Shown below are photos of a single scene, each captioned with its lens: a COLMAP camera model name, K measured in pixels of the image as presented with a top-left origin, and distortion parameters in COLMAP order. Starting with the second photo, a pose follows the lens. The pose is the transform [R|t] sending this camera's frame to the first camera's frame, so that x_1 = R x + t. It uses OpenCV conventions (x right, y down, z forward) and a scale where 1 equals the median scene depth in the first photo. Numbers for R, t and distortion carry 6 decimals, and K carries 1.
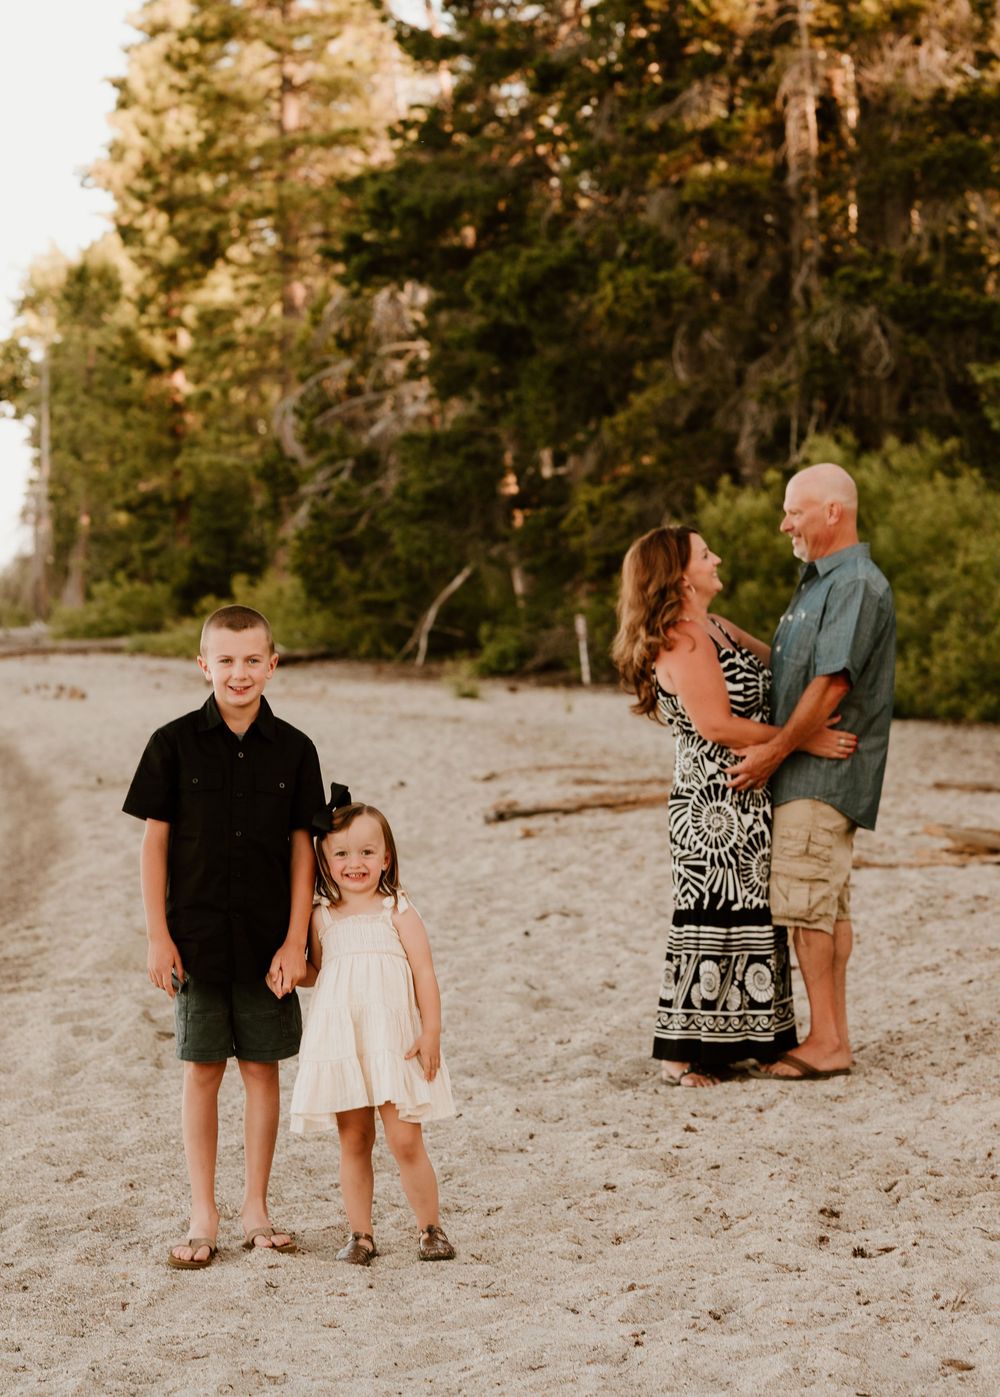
lens RADIAL K [[4346.5, 0, 500.0], [0, 4346.5, 698.5], [0, 0, 1]] dist [-0.236340, 0.474668]
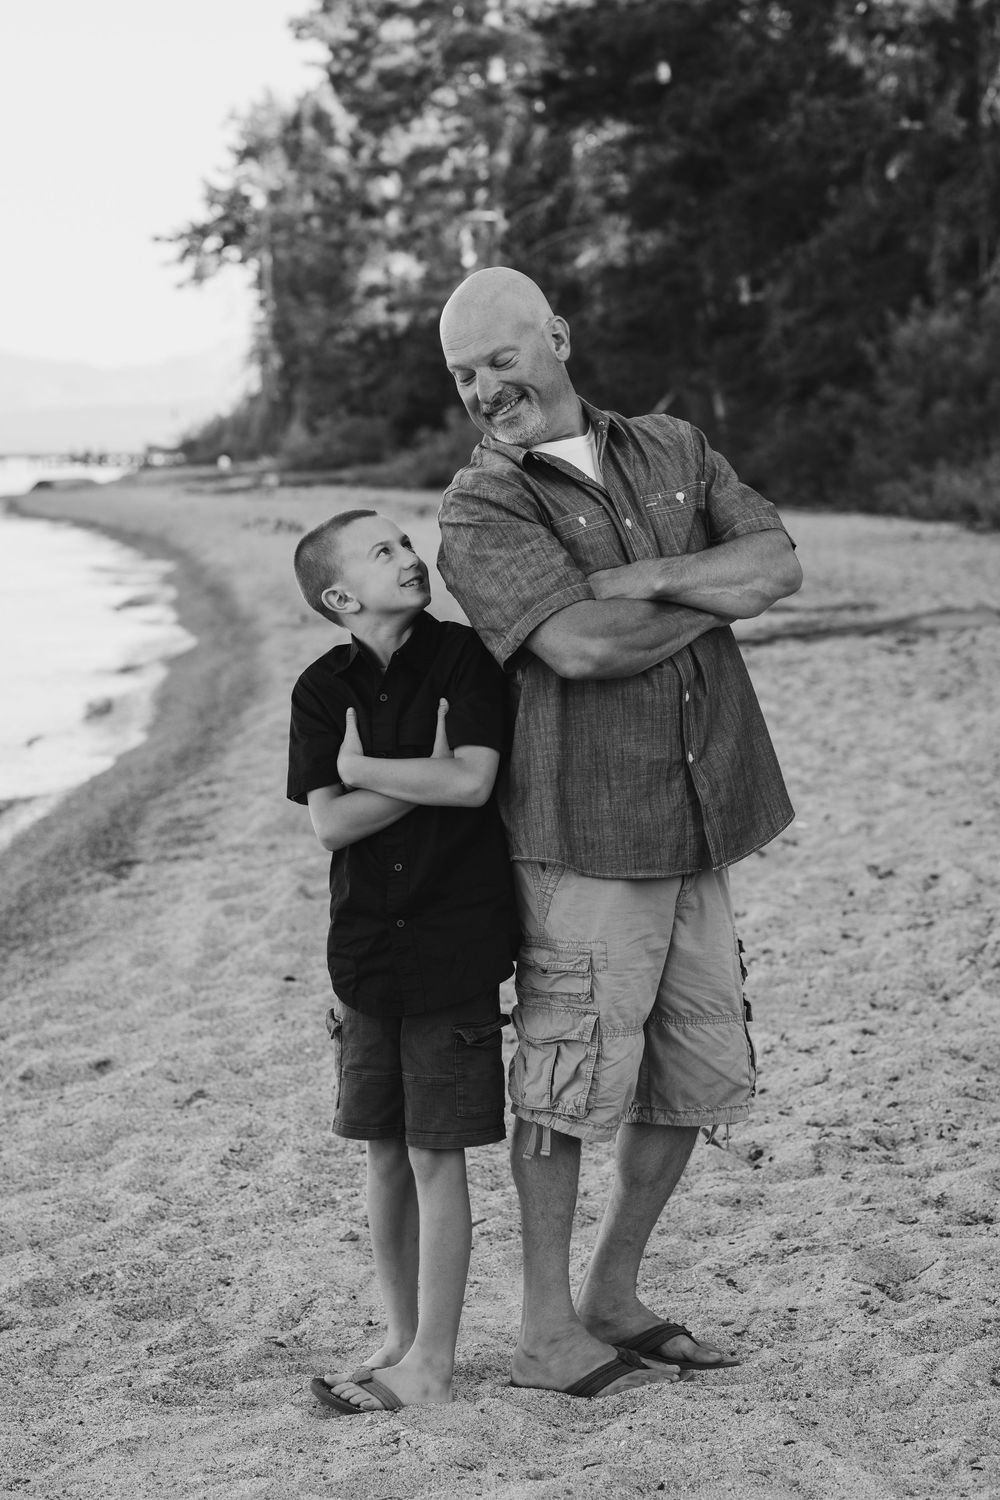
lens RADIAL K [[3390.5, 0, 500.0], [0, 3390.5, 750.0], [0, 0, 1]] dist [-0.114647, 0.403097]
pose [[0.996290, -0.022019, -0.083195, 0.017664], [0.028843, 0.996237, 0.081732, -0.012646], [0.081082, -0.083829, 0.993176, 0.187808]]
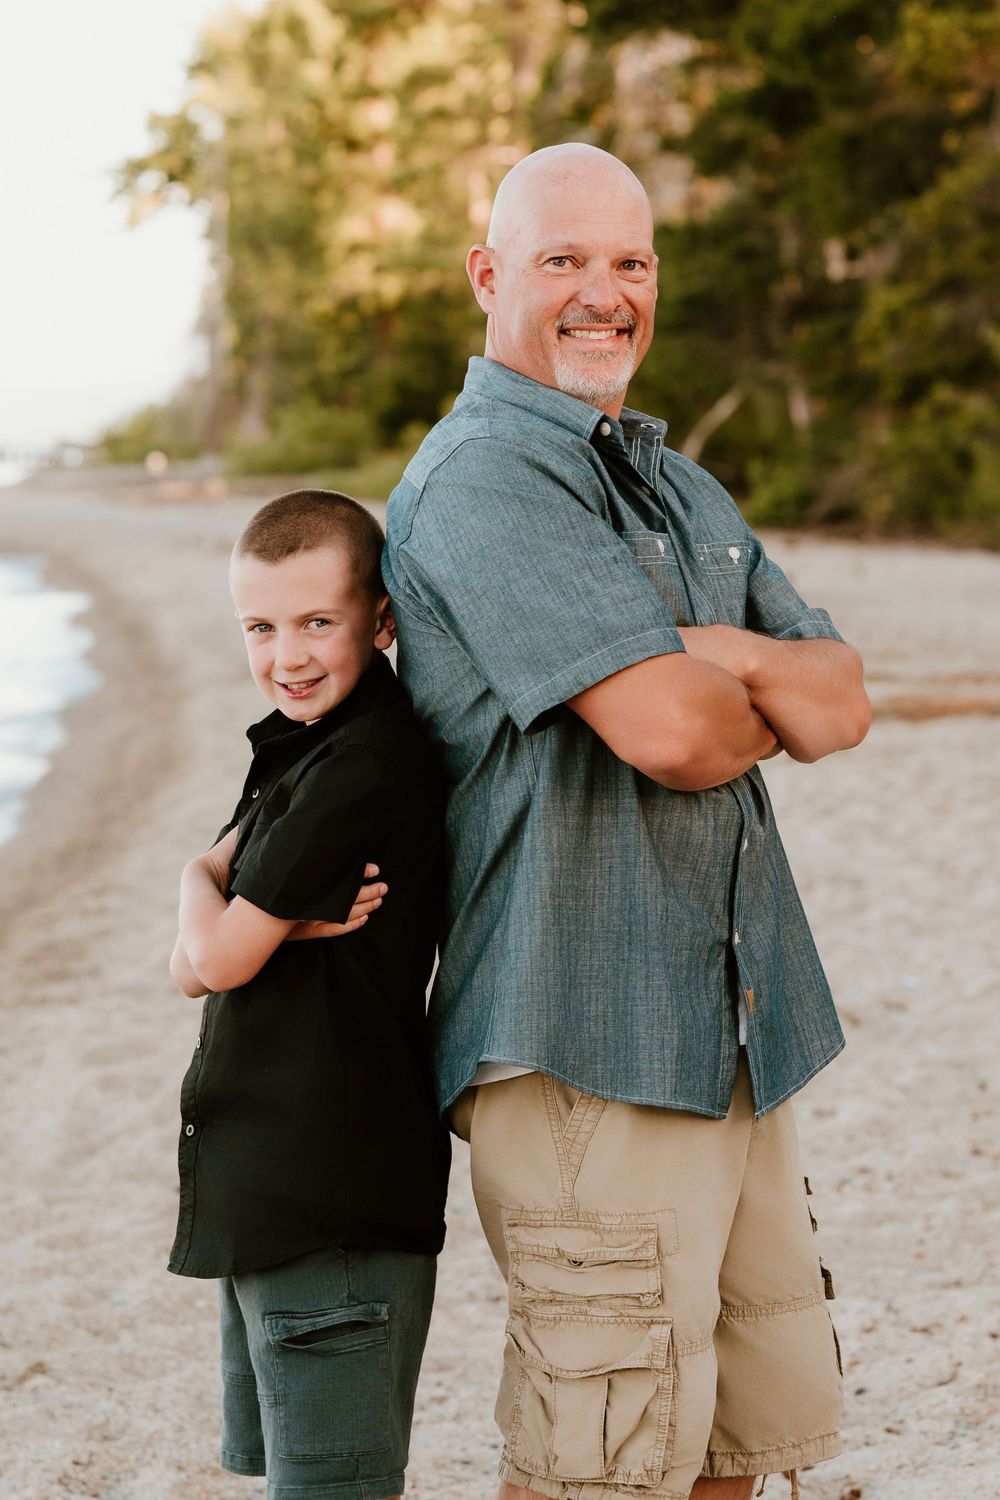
lens RADIAL K [[3879.6, 0, 500.0], [0, 3879.6, 750.0], [0, 0, 1]] dist [-0.136954, -0.129389]
pose [[0.996263, 0.006782, -0.086110, 0.011201], [-0.001180, 0.997889, 0.064937, -0.010535], [0.086369, -0.064593, 0.994167, 0.286610]]
